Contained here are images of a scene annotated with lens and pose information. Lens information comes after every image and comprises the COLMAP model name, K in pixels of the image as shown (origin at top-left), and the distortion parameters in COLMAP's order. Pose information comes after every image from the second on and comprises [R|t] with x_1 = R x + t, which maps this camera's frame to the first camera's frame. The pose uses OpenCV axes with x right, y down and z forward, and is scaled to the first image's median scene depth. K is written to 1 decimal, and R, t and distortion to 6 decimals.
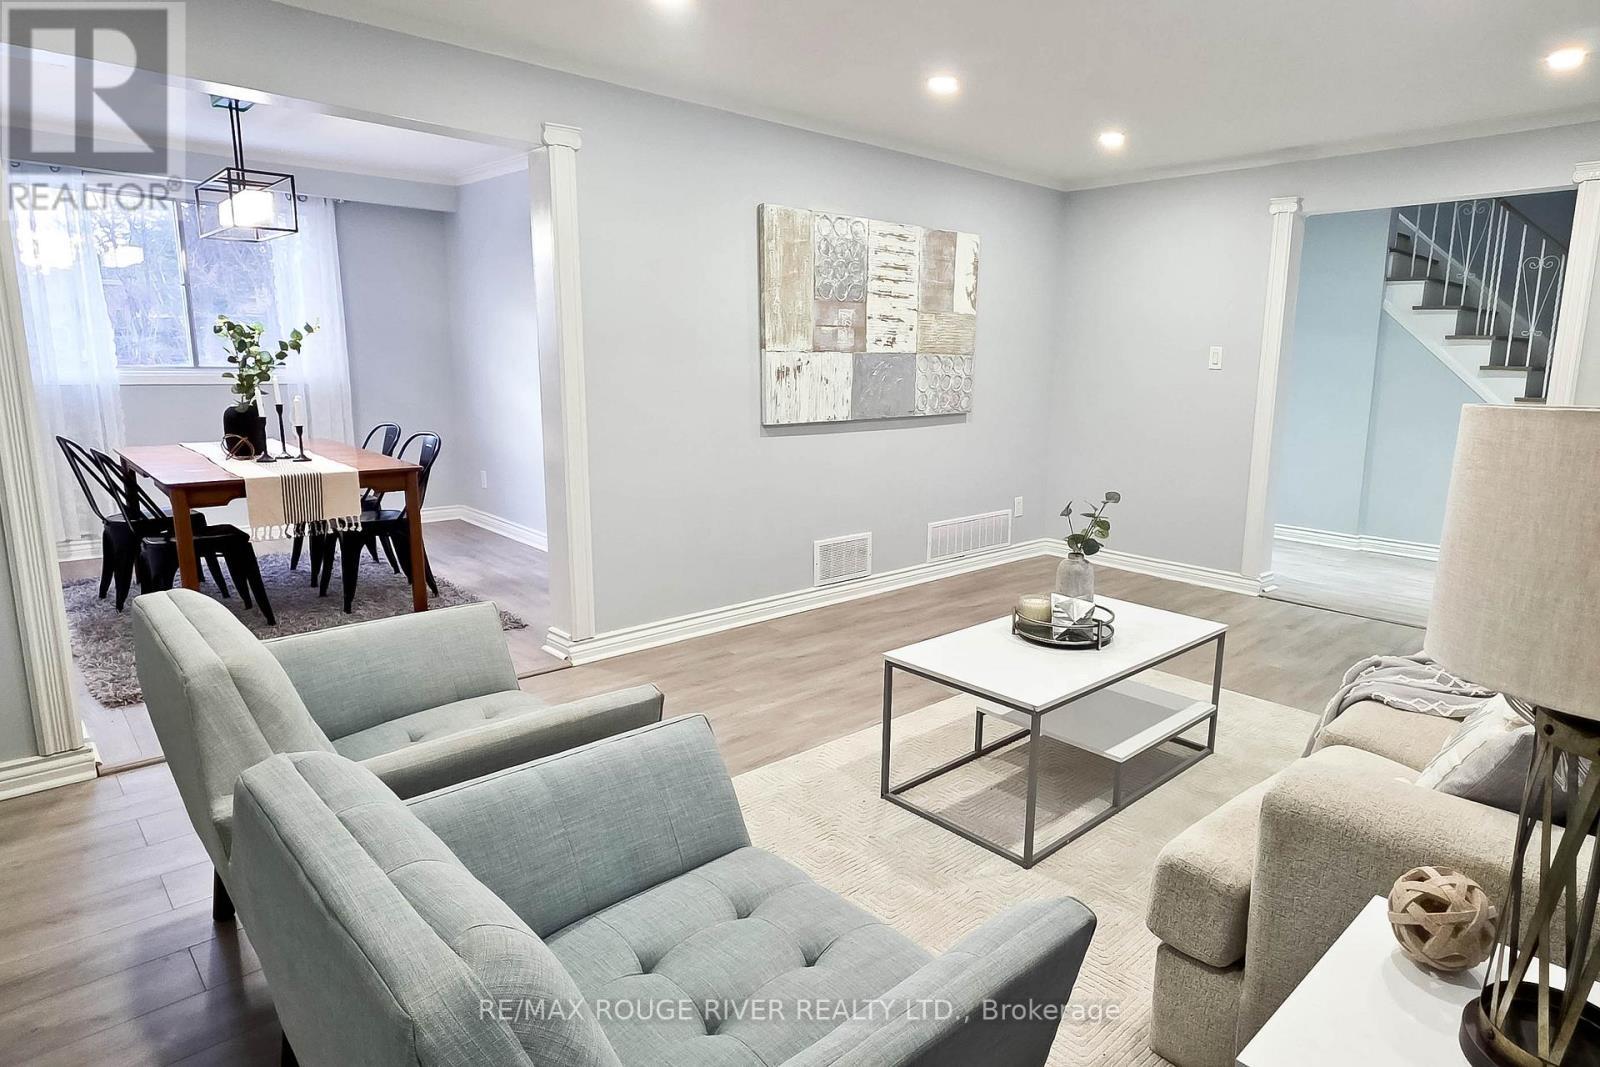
lens RADIAL K [[919.1, 0, 902.0], [0, 919.1, 521.3], [0, 0, 1]] dist [0.003779, -0.001728]
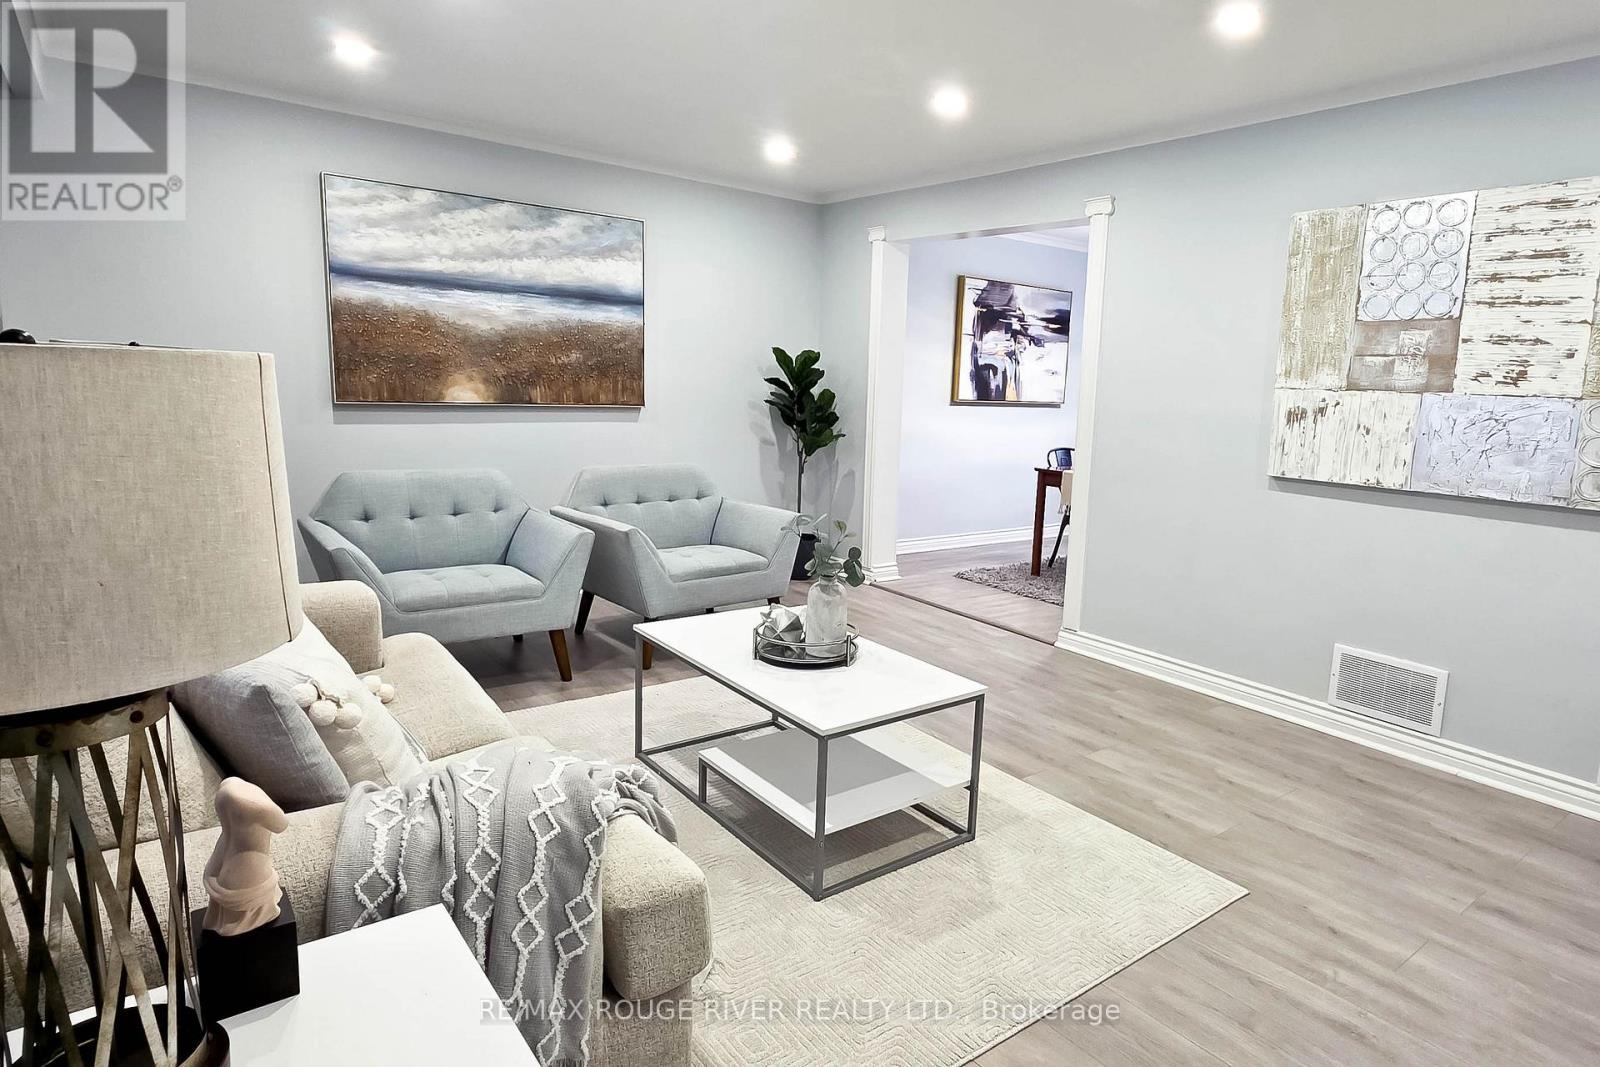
lens RADIAL K [[919.1, 0, 902.0], [0, 919.1, 521.3], [0, 0, 1]] dist [0.003779, -0.001728]
pose [[-0.096073, 0.127763, -0.987141, 0.690328], [-0.224491, 0.963395, 0.146538, -0.108319], [0.969729, 0.235682, -0.063875, 0.712188]]
